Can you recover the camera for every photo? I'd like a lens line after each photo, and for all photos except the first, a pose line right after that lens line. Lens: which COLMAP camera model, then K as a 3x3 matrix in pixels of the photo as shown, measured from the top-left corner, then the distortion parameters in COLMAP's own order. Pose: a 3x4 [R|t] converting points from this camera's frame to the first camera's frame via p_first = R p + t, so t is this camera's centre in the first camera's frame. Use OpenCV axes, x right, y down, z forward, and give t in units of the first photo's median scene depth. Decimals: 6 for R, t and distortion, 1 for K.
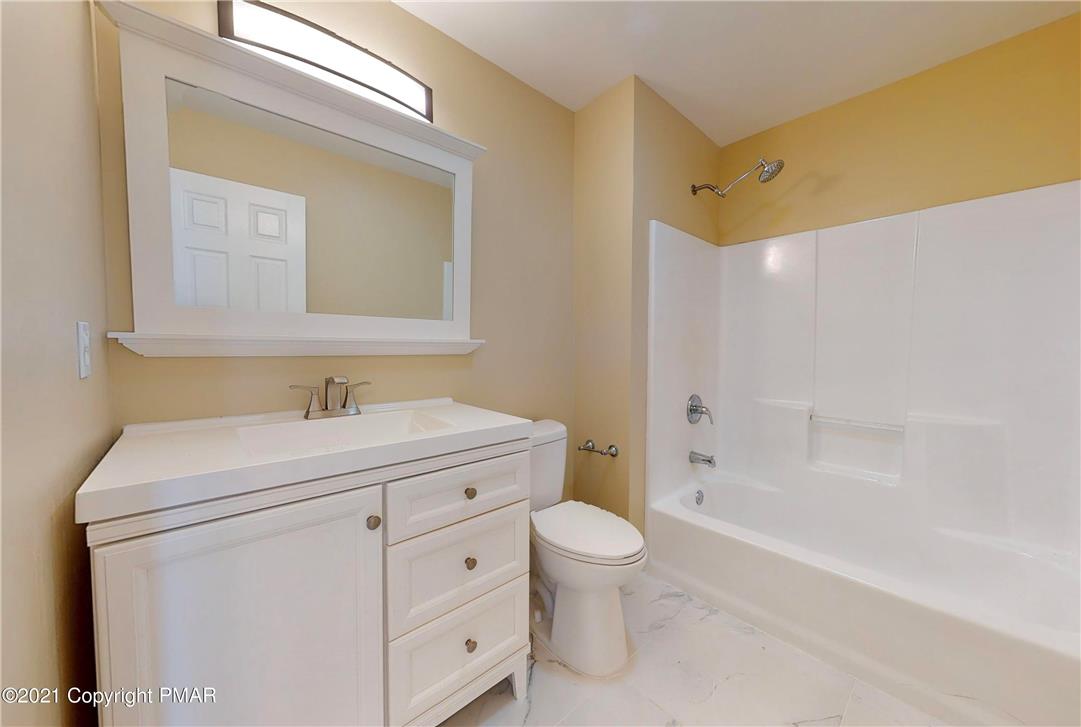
lens RADIAL K [[373.8, 0, 540.5], [0, 373.8, 363.5], [0, 0, 1]] dist [-0.021296, -0.000016]
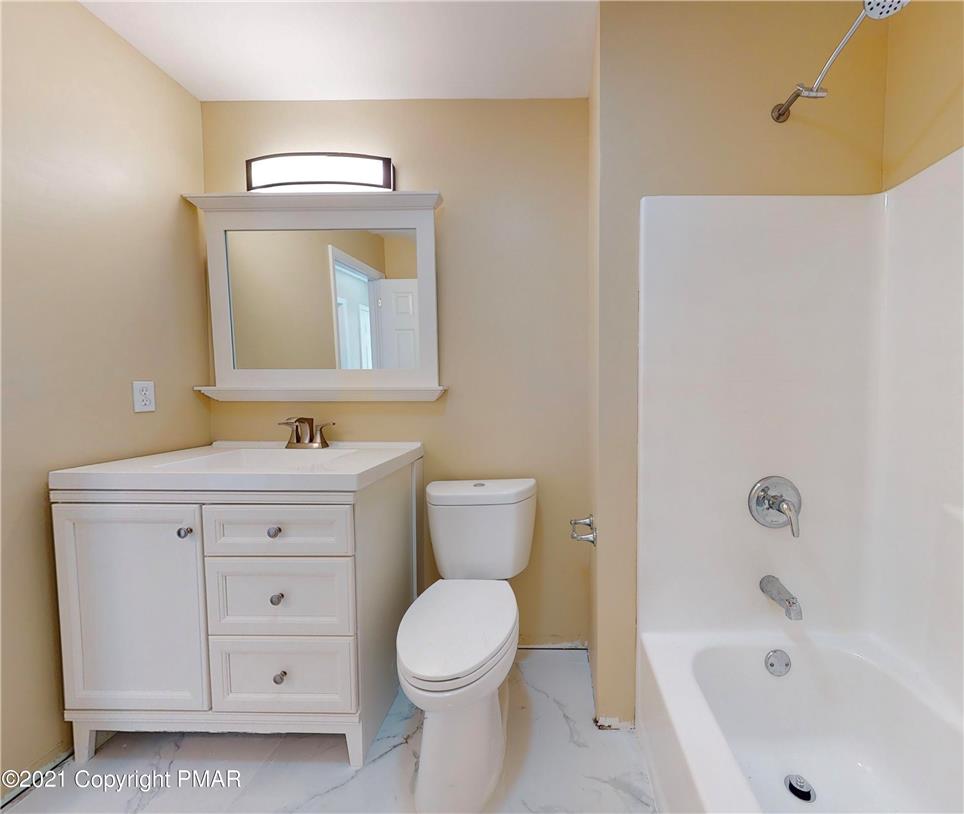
lens RADIAL K [[334.1, 0, 482.0], [0, 334.1, 407.0], [0, 0, 1]] dist [-0.012363, -0.000010]
pose [[0.744263, 0.019534, -0.667601, 0.743449], [-0.023433, 0.999721, 0.003127, -0.020764], [0.667476, 0.013317, 0.744512, 0.587705]]
